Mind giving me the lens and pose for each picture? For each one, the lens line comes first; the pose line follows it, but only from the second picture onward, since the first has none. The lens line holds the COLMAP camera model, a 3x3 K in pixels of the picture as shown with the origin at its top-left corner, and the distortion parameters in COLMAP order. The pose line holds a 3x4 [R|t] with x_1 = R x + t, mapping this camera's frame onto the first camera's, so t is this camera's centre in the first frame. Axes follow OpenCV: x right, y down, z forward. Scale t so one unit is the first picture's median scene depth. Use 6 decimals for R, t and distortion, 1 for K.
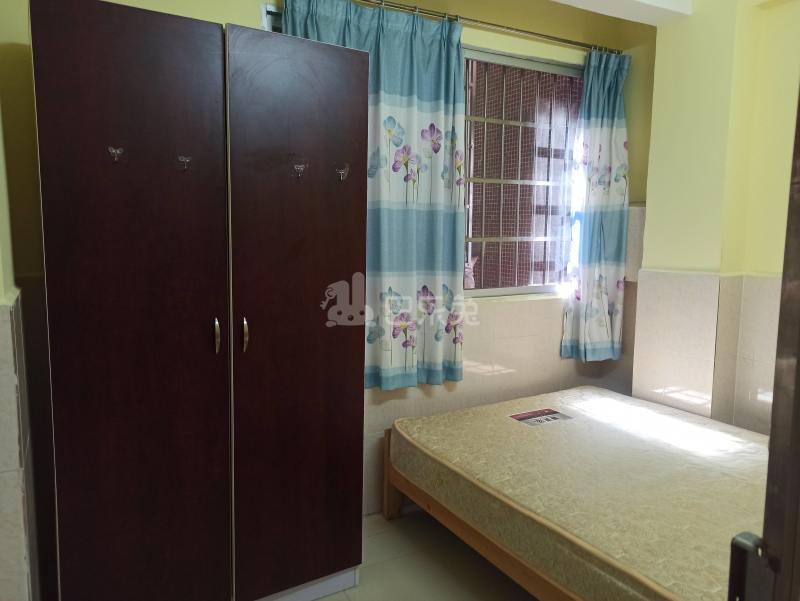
lens RADIAL K [[595.0, 0, 396.1], [0, 595.0, 295.8], [0, 0, 1]] dist [0.038624, -0.032008]
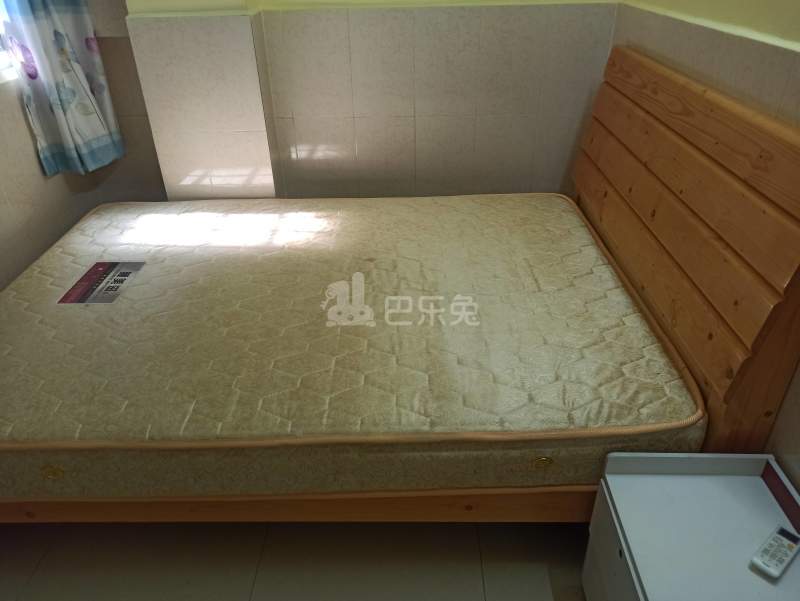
lens RADIAL K [[595.0, 0, 396.1], [0, 595.0, 295.8], [0, 0, 1]] dist [0.038624, -0.032008]
pose [[0.503559, -0.450958, 0.736929, -0.077715], [0.118555, 0.880965, 0.458089, -0.040422], [-0.855788, -0.143308, 0.497081, 0.358893]]
